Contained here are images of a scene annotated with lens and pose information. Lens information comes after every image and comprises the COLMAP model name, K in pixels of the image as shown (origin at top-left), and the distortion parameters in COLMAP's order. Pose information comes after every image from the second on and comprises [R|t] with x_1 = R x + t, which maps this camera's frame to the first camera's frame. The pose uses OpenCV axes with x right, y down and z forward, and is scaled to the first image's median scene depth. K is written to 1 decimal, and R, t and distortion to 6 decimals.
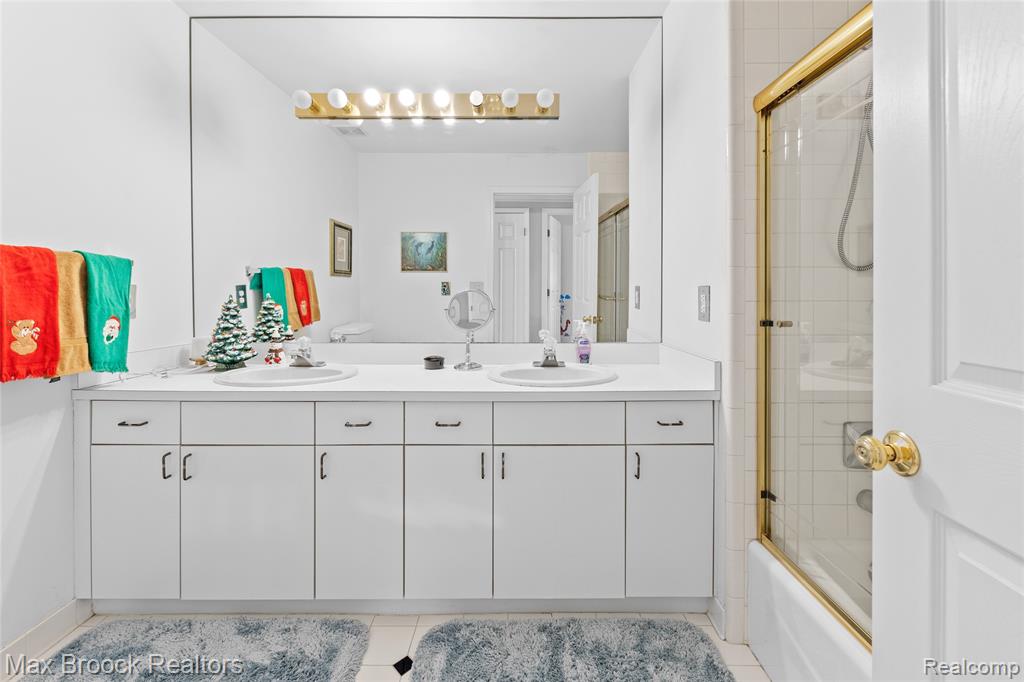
lens RADIAL K [[423.5, 0, 500.3], [0, 423.5, 296.1], [0, 0, 1]] dist [0.000668, -0.001216]
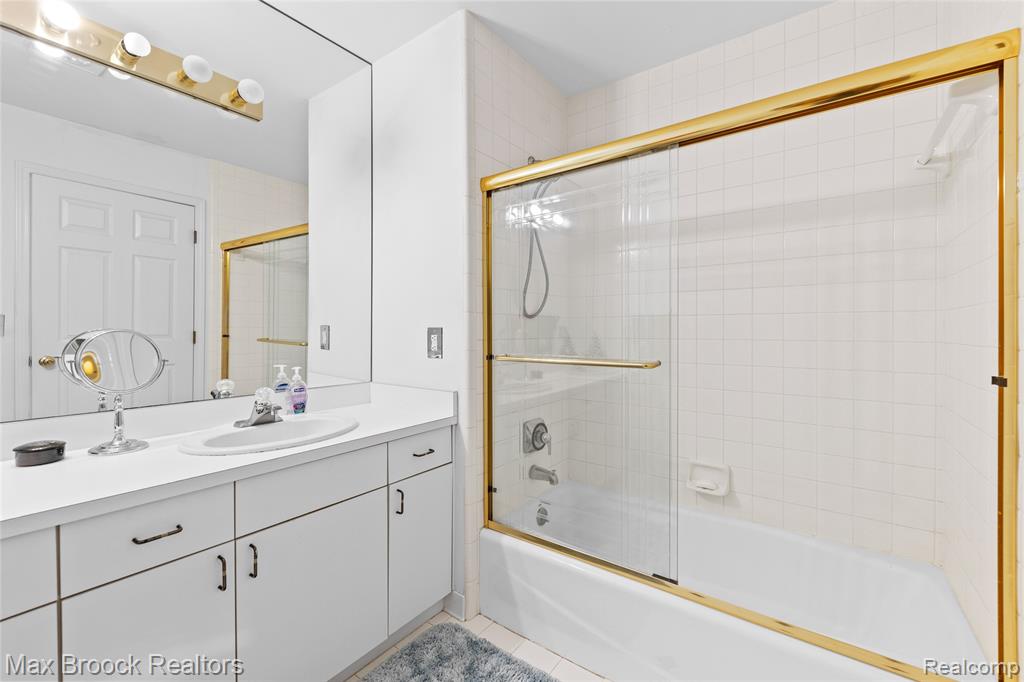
lens RADIAL K [[423.5, 0, 510.9], [0, 423.5, 333.3], [0, 0, 1]] dist [0.000668, -0.001216]
pose [[0.577892, -0.004816, 0.816099, -0.352397], [0.004827, 0.999985, 0.002483, -0.010151], [-0.816099, 0.002505, 0.577907, 0.178456]]
